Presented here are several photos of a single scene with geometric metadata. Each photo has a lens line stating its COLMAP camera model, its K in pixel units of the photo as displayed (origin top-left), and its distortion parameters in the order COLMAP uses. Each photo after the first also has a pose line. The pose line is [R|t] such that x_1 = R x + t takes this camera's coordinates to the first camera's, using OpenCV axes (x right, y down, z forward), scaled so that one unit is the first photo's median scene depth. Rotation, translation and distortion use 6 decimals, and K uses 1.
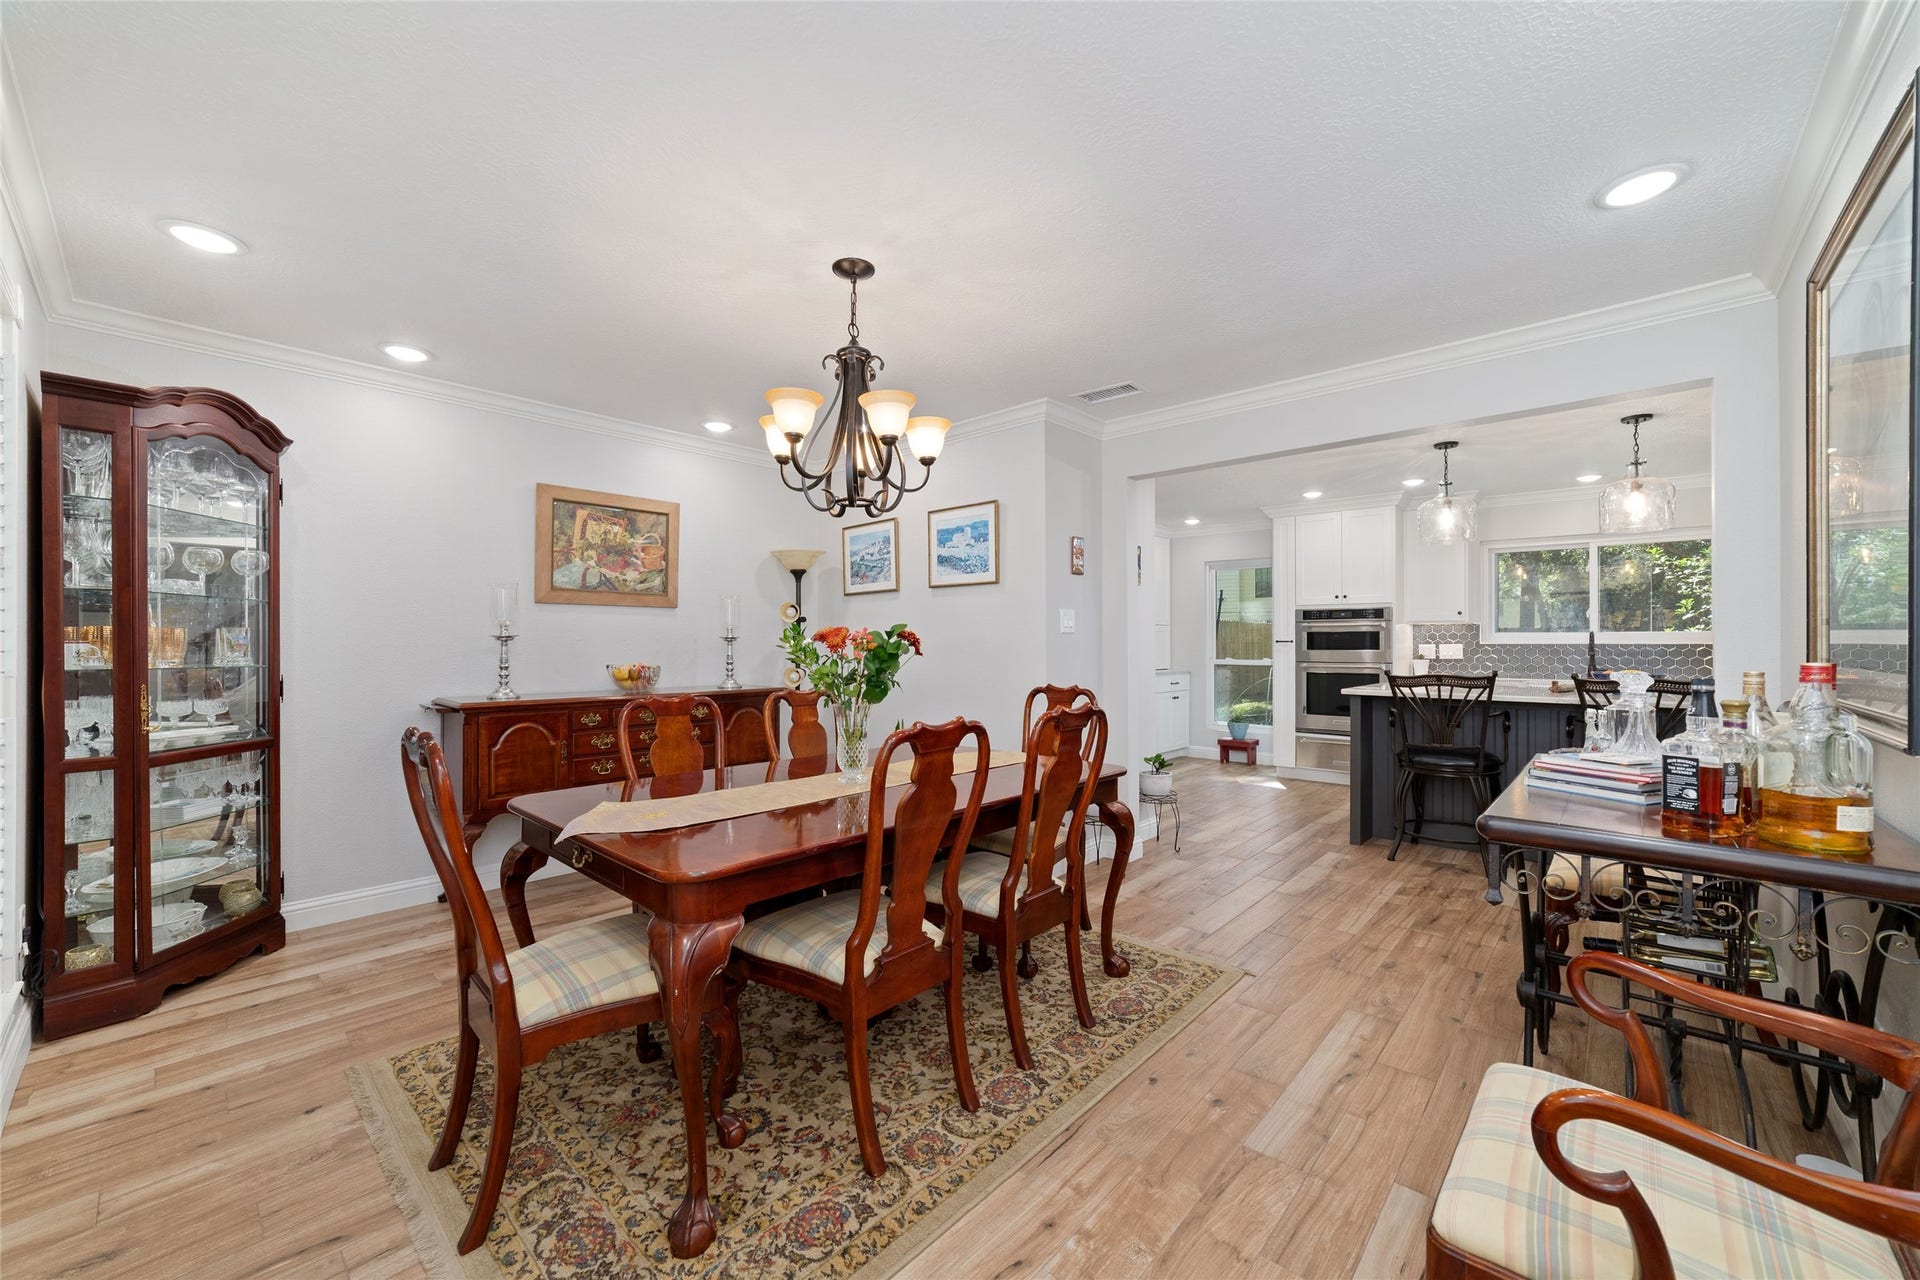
lens RADIAL K [[739.5, 0, 965.6], [0, 739.5, 636.6], [0, 0, 1]] dist [-0.018573, 0.005492]
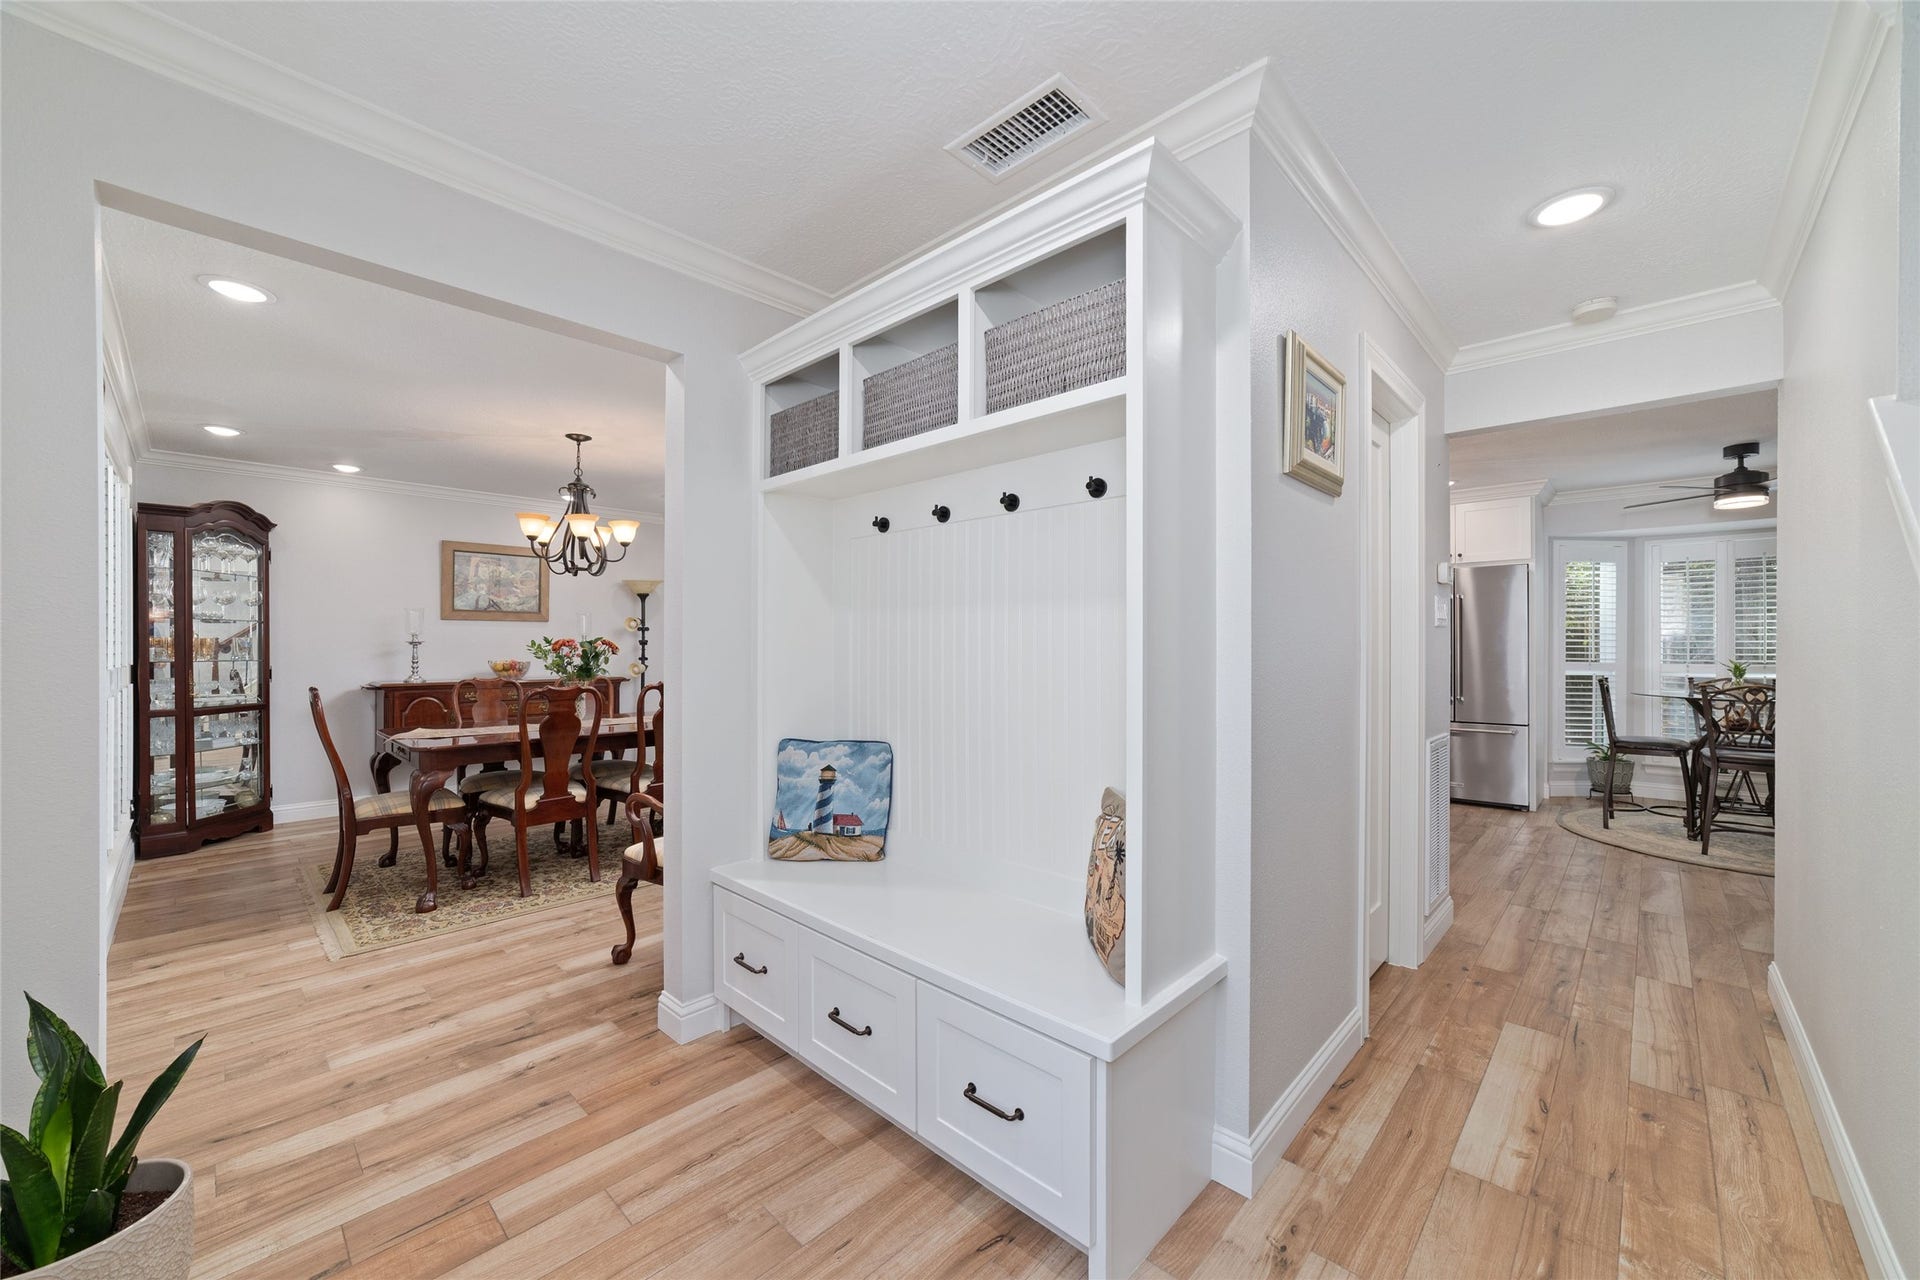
lens RADIAL K [[737.0, 0, 960.0], [0, 737.0, 640.0], [0, 0, 1]] dist [-0.004863, 0.000151]
pose [[0.999596, 0.001906, -0.028368, 0.682229], [-0.001756, 0.999984, 0.005307, -0.018022], [0.028378, -0.005255, 0.999583, -0.627522]]
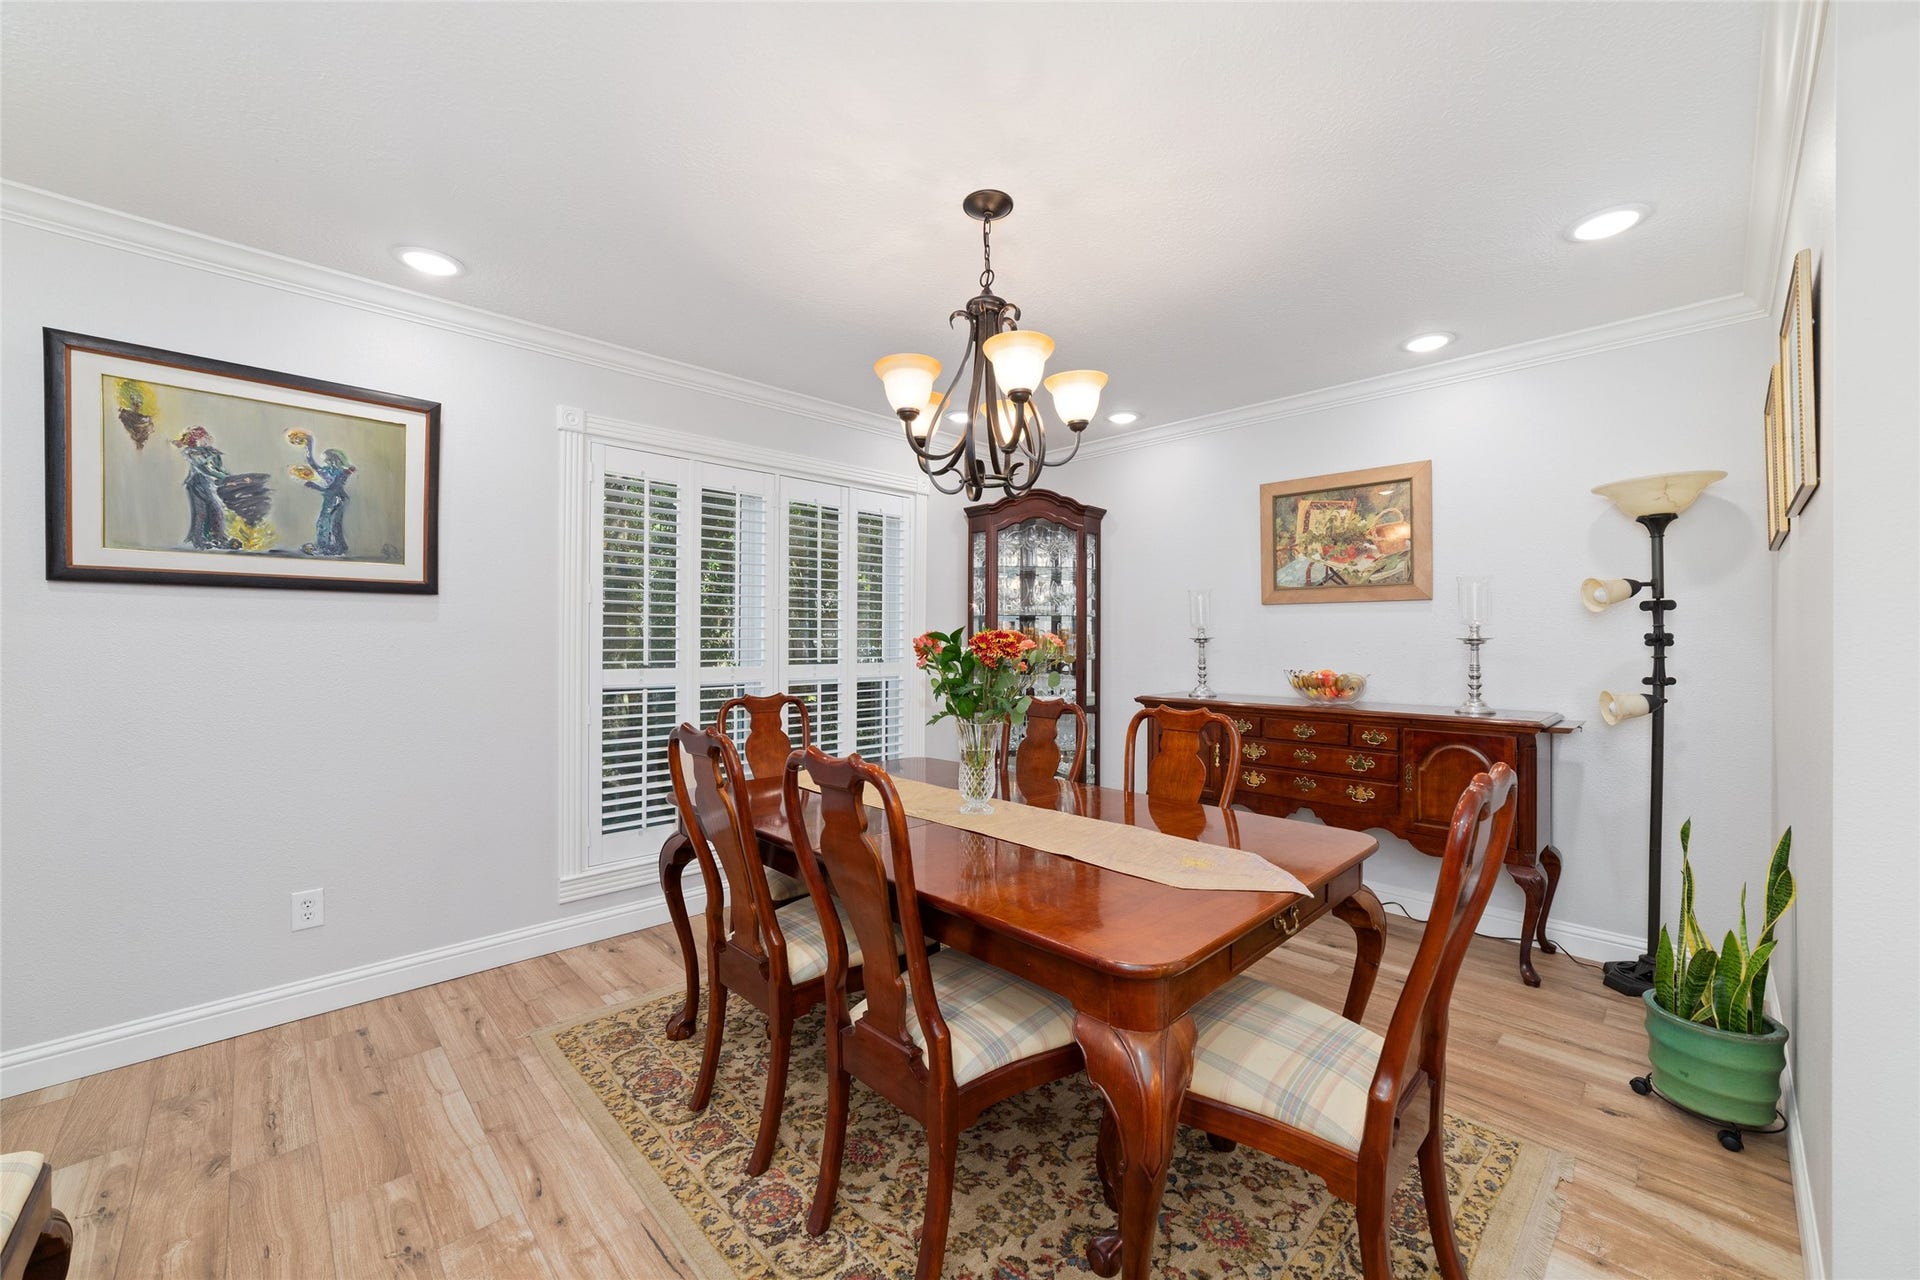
lens RADIAL K [[737.0, 0, 960.0], [0, 737.0, 640.0], [0, 0, 1]] dist [-0.004863, 0.000151]
pose [[-0.061461, 0.003402, -0.998104, 0.574282], [0.007670, 0.999966, 0.002936, -0.005425], [0.998080, -0.007475, -0.061485, 0.846923]]
